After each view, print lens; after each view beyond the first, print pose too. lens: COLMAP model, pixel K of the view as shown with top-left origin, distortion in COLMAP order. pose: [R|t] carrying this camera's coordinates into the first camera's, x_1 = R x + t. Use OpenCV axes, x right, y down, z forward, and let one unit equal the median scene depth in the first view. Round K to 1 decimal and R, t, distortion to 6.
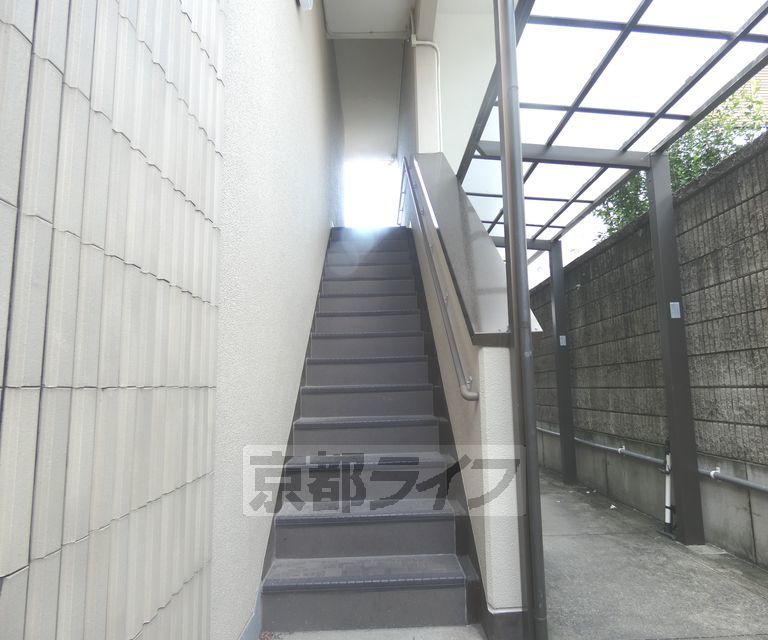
lens RADIAL K [[504.1, 0, 386.1], [0, 504.1, 329.3], [0, 0, 1]] dist [-0.001347, -0.000222]
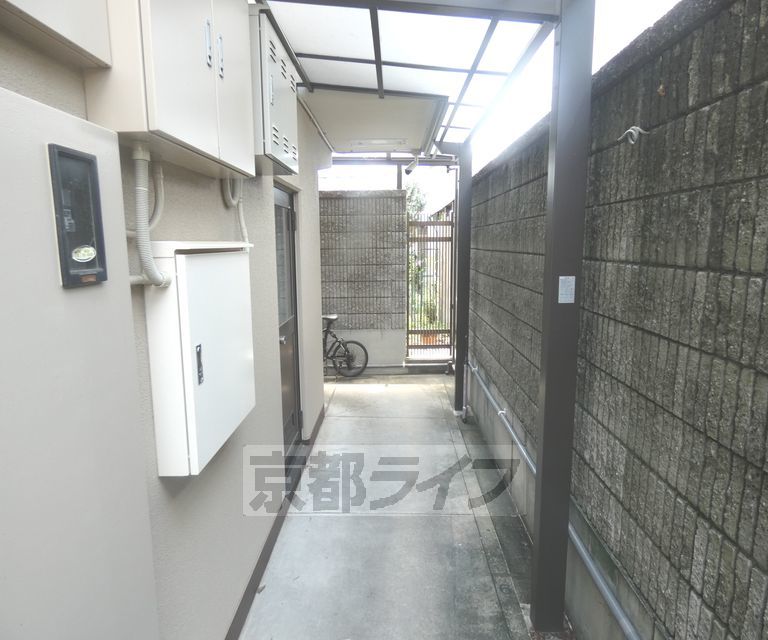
lens RADIAL K [[504.1, 0, 386.1], [0, 504.1, 329.3], [0, 0, 1]] dist [-0.001347, -0.000222]
pose [[0.999493, 0.017760, -0.026433, 0.246159], [-0.009600, 0.959468, 0.281654, -0.056867], [0.030364, -0.281258, 0.959152, 0.683378]]
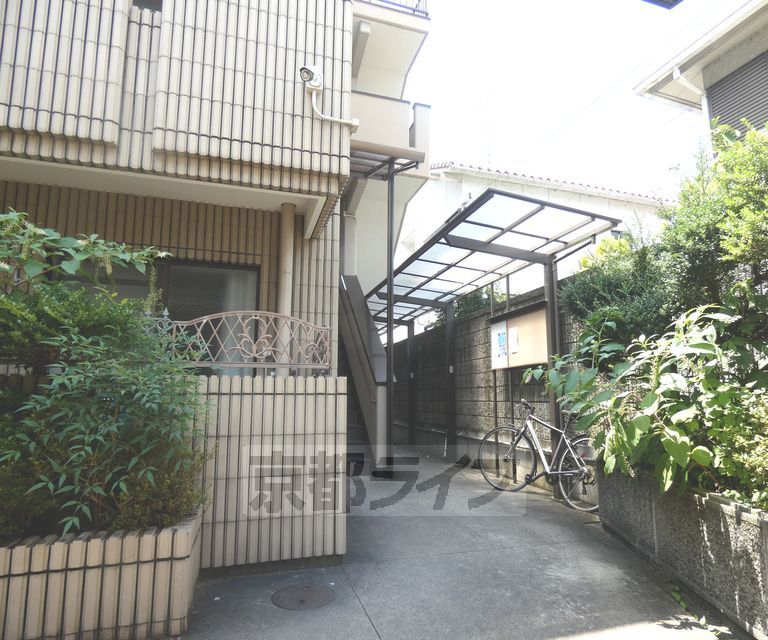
lens RADIAL K [[504.1, 0, 386.1], [0, 504.1, 329.3], [0, 0, 1]] dist [-0.001347, -0.000222]
pose [[0.967388, 0.060868, 0.245876, -0.230760], [-0.055934, 0.998069, -0.027006, -0.097993], [-0.247045, 0.012373, 0.968925, -0.859132]]
